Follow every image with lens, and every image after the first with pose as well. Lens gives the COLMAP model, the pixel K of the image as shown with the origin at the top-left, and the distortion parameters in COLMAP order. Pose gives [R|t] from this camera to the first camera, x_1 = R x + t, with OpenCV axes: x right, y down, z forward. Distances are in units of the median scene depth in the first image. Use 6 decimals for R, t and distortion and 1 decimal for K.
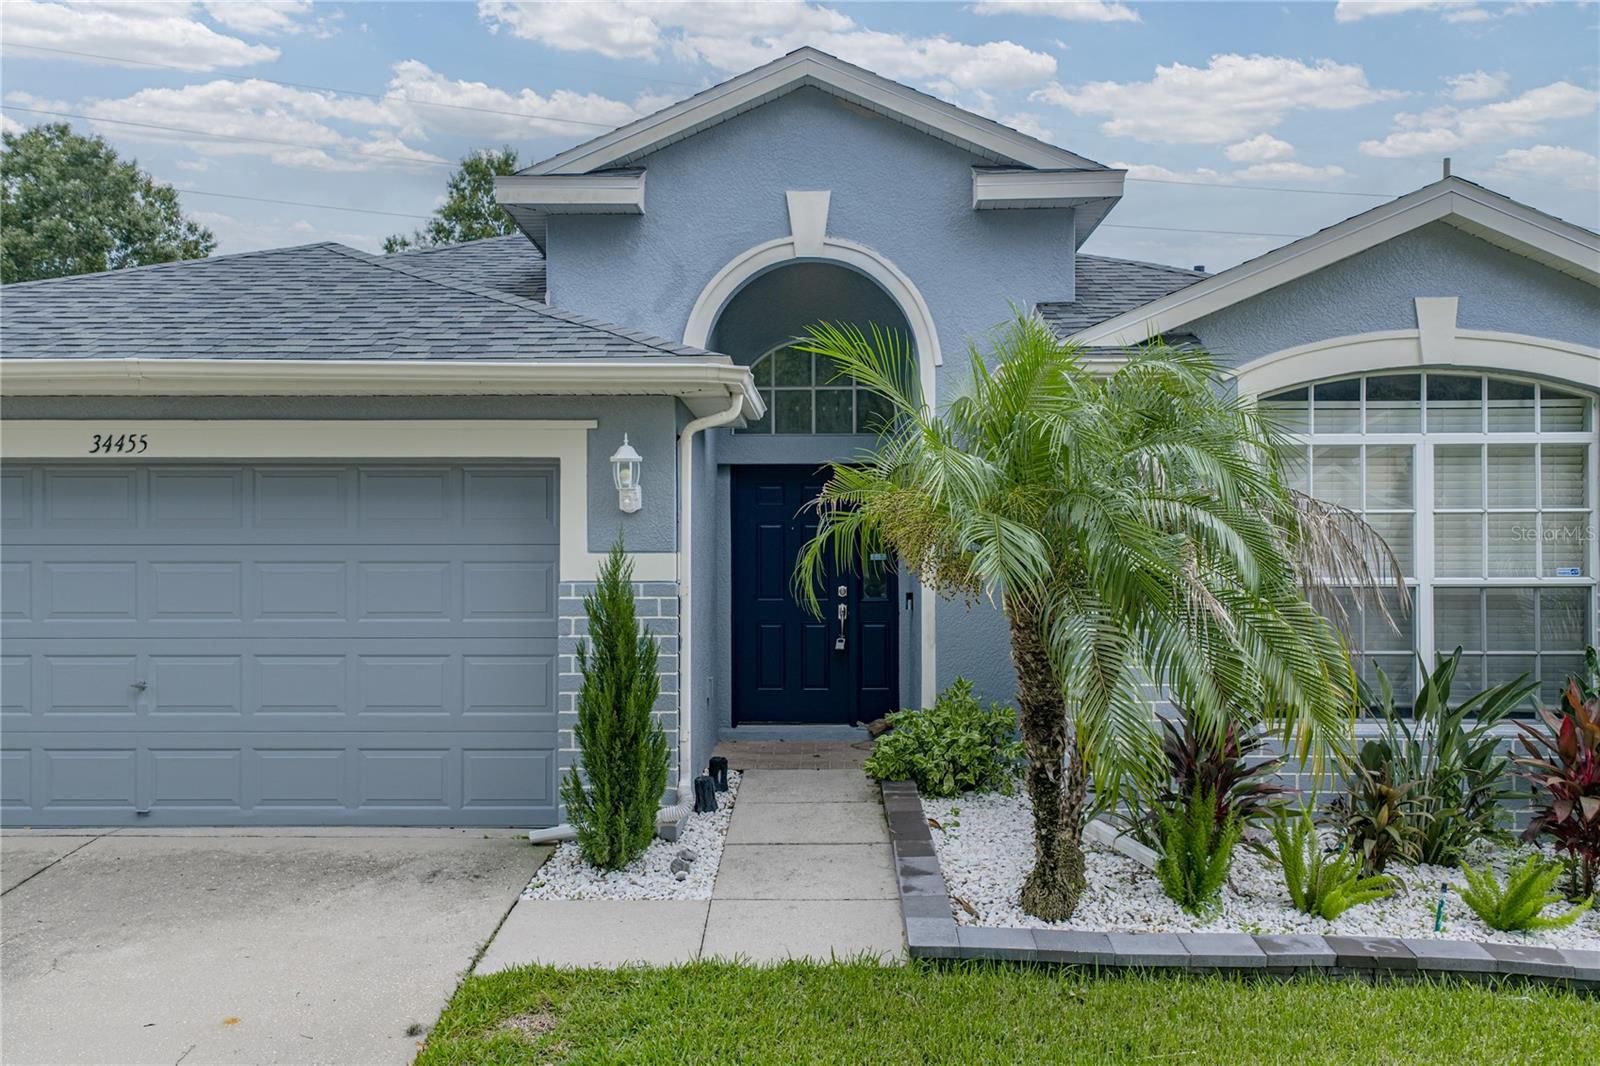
lens RADIAL K [[1287.1, 0, 793.4], [0, 1287.1, 538.9], [0, 0, 1]] dist [0.023853, -0.008649]
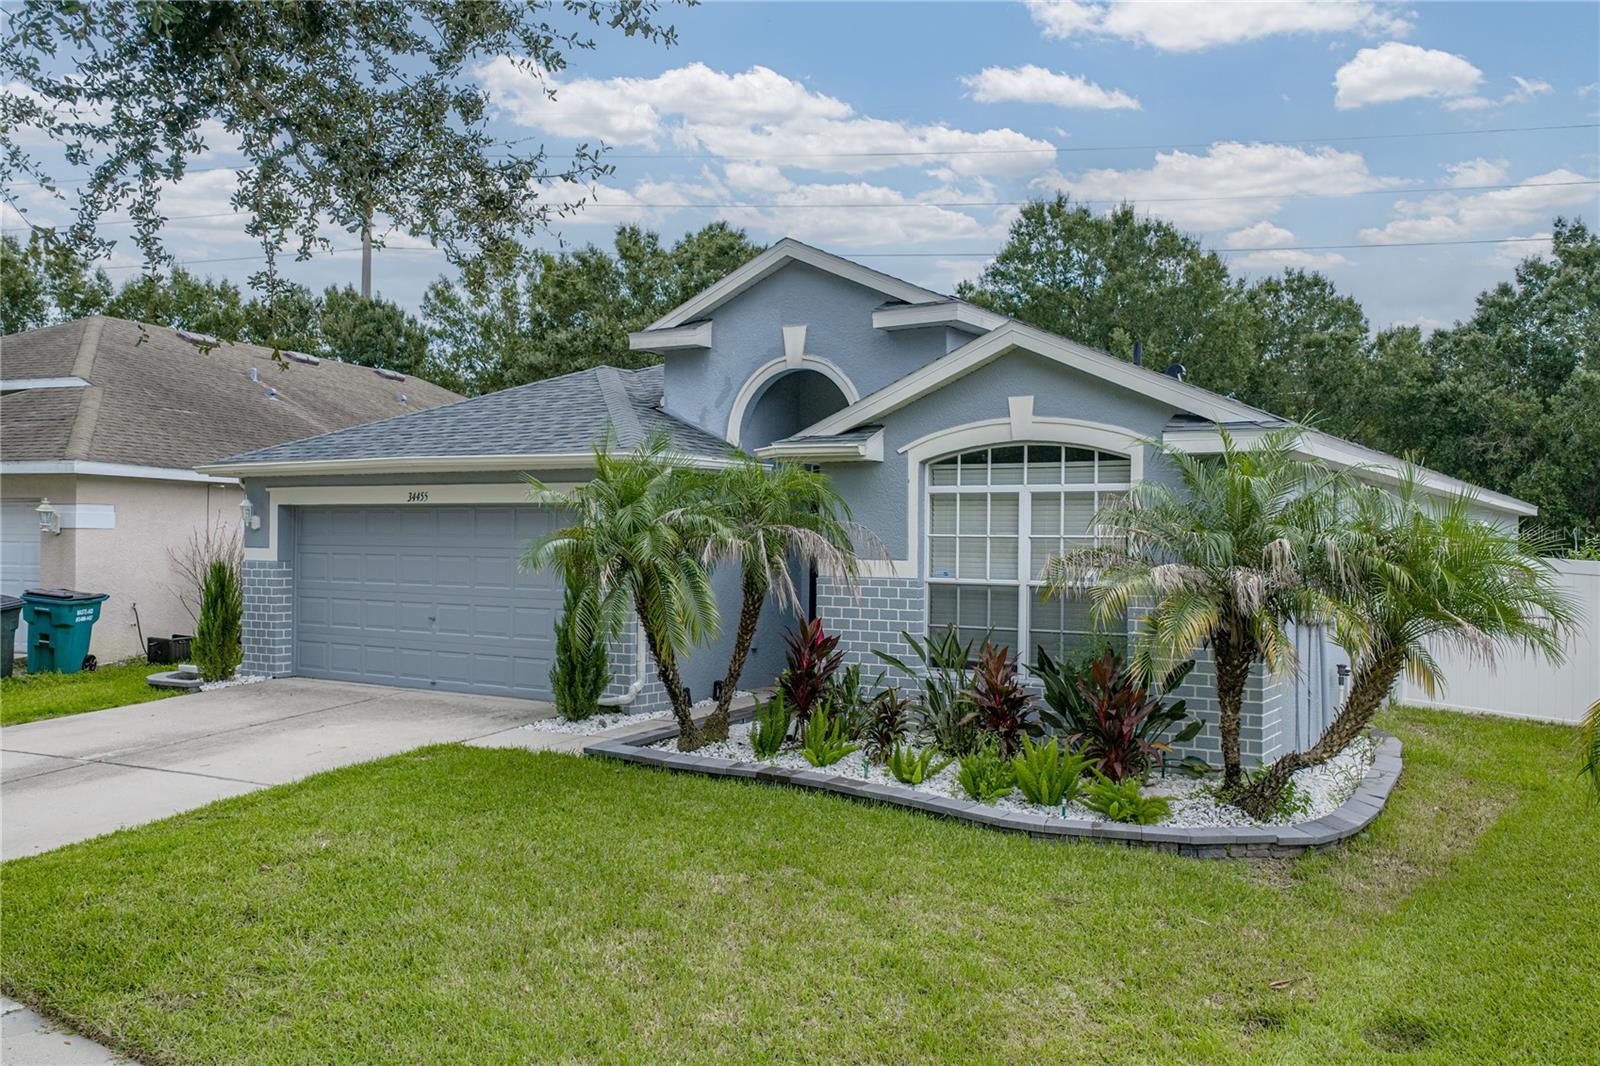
lens RADIAL K [[1287.1, 0, 793.4], [0, 1287.1, 538.9], [0, 0, 1]] dist [0.023853, -0.008649]
pose [[0.856797, 0.010342, -0.515551, 0.994663], [-0.012439, 0.999922, -0.000615, -0.013743], [0.515504, 0.006940, 0.856859, -0.409679]]
